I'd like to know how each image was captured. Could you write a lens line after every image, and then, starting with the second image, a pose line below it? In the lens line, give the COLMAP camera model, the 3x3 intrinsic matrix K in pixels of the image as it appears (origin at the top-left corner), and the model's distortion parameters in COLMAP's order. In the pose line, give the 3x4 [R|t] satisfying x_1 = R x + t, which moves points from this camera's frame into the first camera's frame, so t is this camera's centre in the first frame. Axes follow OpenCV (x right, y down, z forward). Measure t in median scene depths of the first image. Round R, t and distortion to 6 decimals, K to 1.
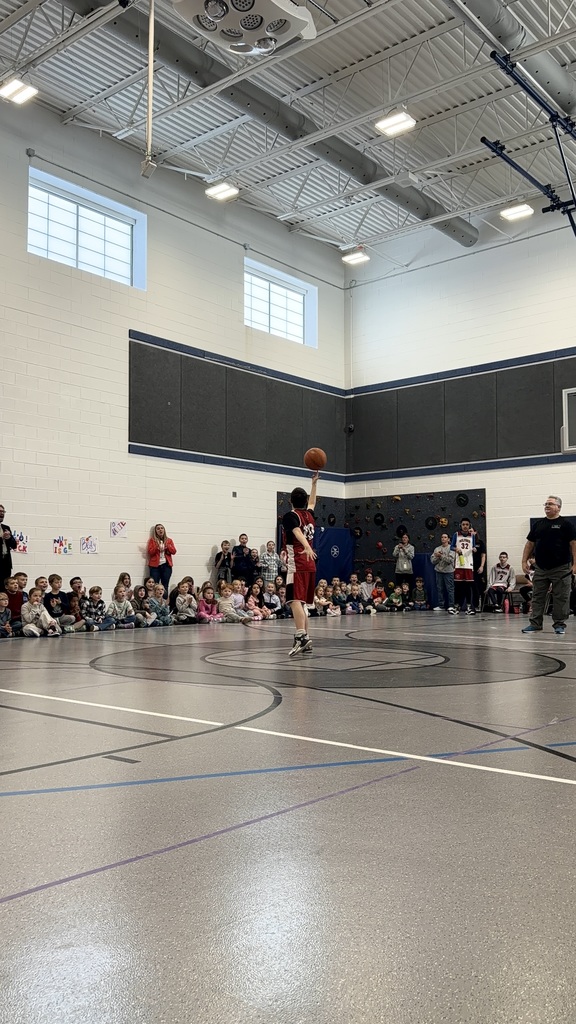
lens RADIAL K [[811.2, 0, 287.5], [0, 811.2, 513.5], [0, 0, 1]] dist [0.055569, 0.000770]
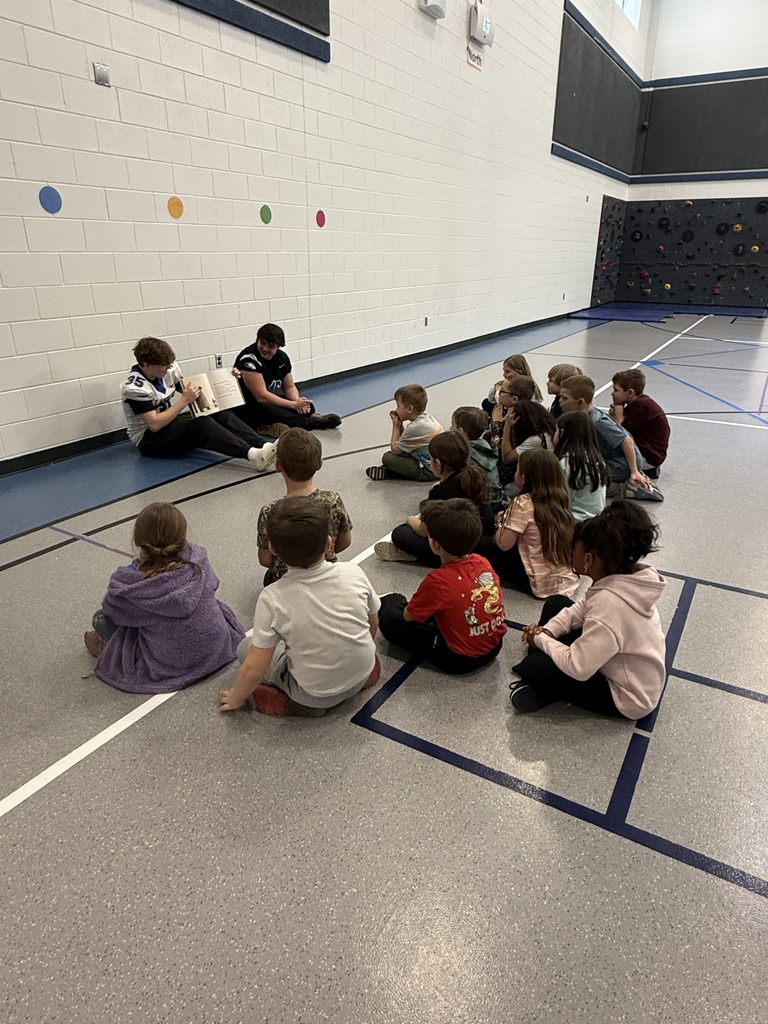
lens RADIAL K [[645.2, 0, 373.5], [0, 645.2, 492.8], [0, 0, 1]] dist [-0.014775, 0.001831]
pose [[0.982141, -0.068006, 0.175426, -0.459840], [-0.012329, 0.907124, 0.420683, -0.023101], [-0.187742, -0.415333, 0.890085, 0.169319]]
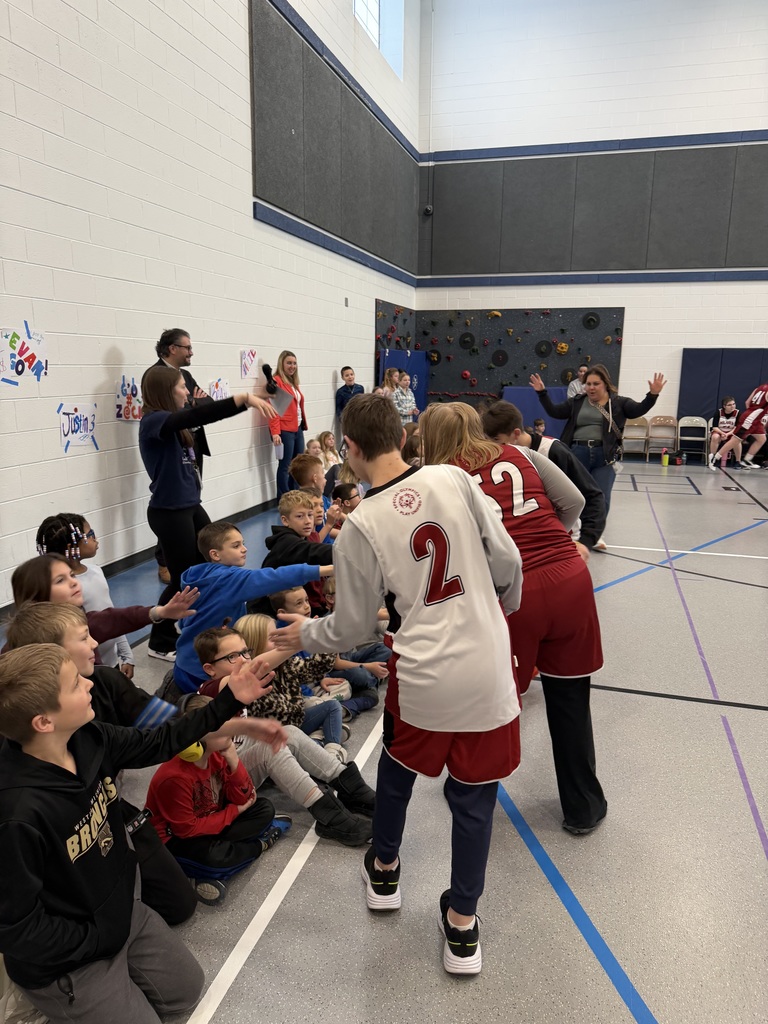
lens RADIAL K [[735.6, 0, 386.1], [0, 735.6, 509.6], [0, 0, 1]] dist [-0.006376, -0.003947]
pose [[0.899113, -0.078184, 0.430677, -0.281227], [-0.037279, 0.966666, 0.253312, -0.012157], [-0.436126, -0.243811, 0.866228, 0.405746]]
